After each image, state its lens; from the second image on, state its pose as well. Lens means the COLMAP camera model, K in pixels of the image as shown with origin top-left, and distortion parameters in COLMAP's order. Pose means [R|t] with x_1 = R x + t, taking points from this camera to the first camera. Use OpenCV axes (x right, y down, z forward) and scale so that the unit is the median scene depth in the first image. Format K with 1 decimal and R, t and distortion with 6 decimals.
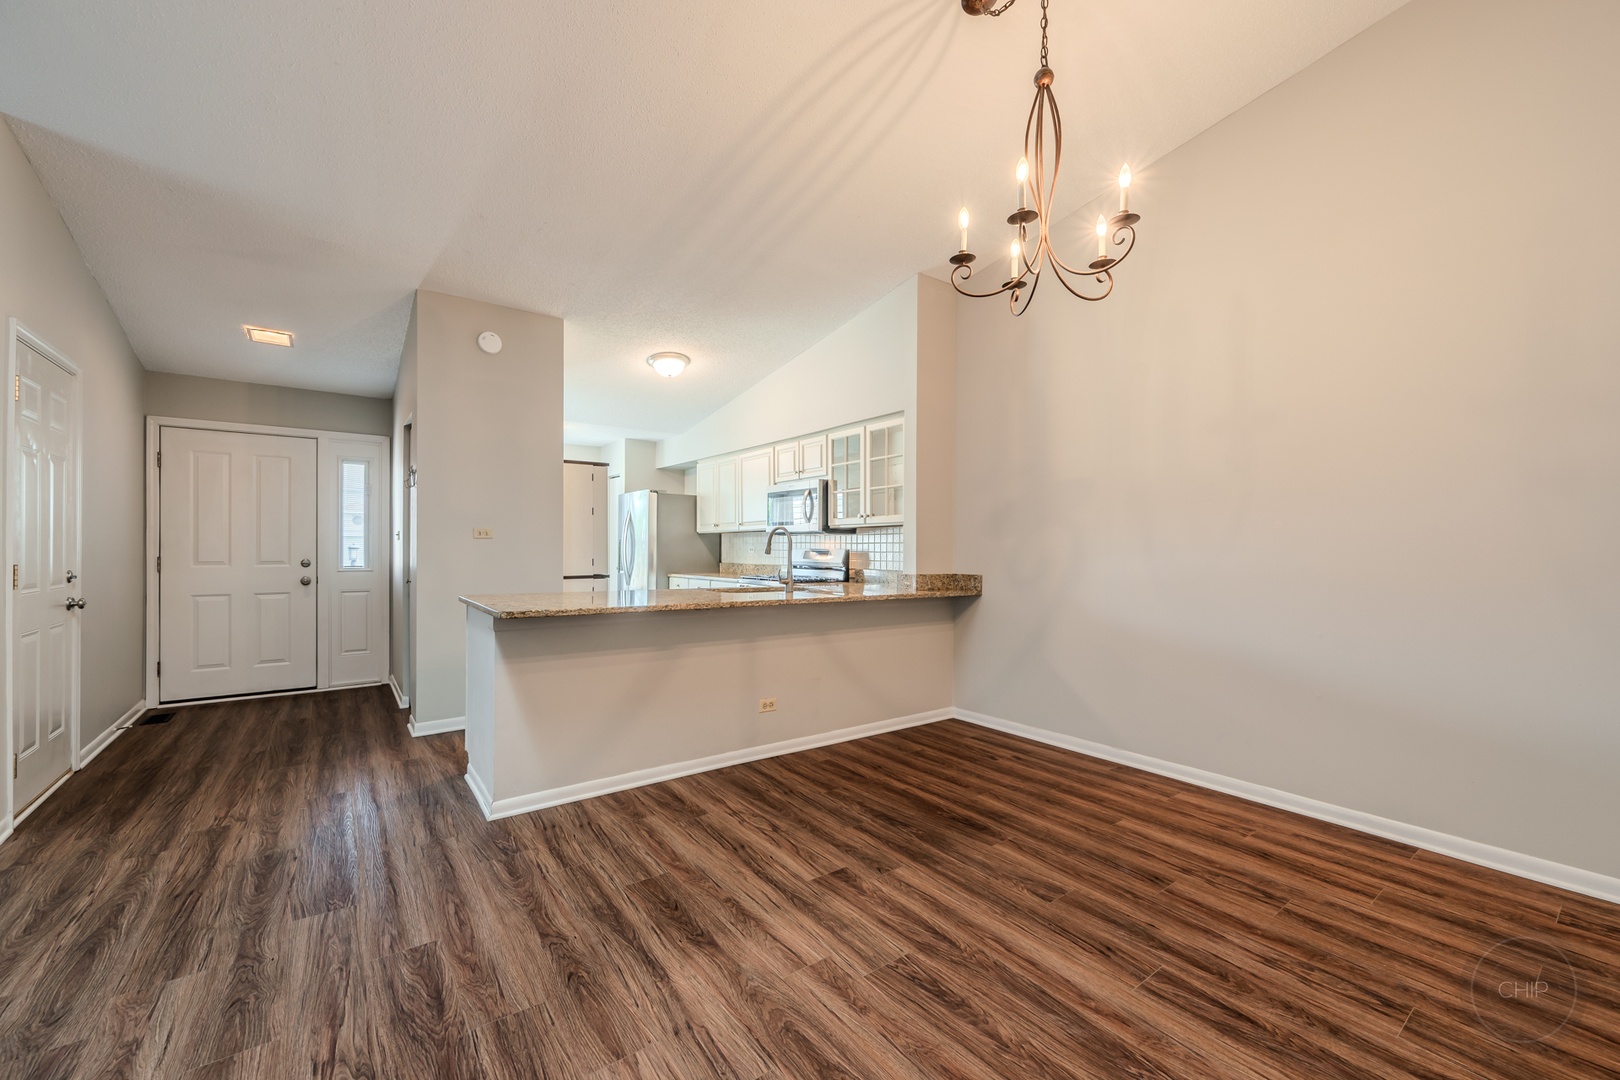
lens RADIAL K [[649.8, 0, 835.1], [0, 649.8, 547.4], [0, 0, 1]] dist [0.000146, 0.000001]
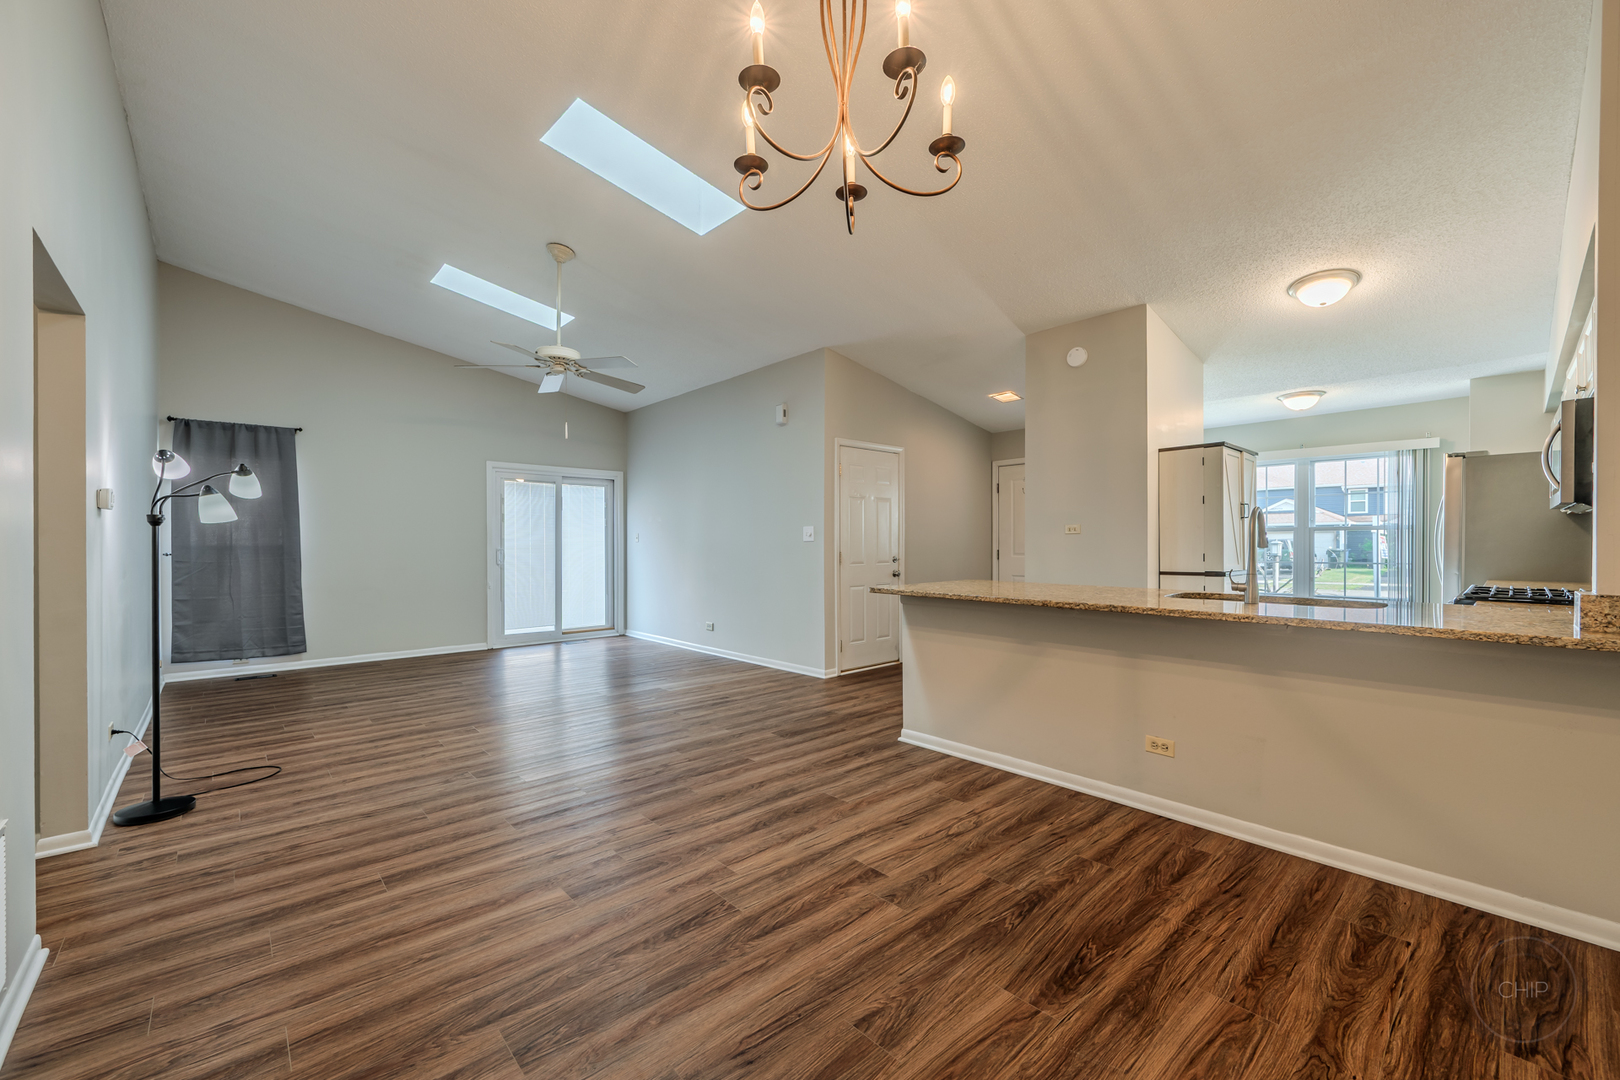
lens RADIAL K [[645.6, 0, 808.8], [0, 645.6, 550.9], [0, 0, 1]] dist [-0.002497, 0.000091]
pose [[0.075792, 0.004861, -0.997112, 0.792847], [0.004744, 0.999975, 0.005236, 0.010153], [0.997112, -0.005127, 0.075767, 0.684948]]
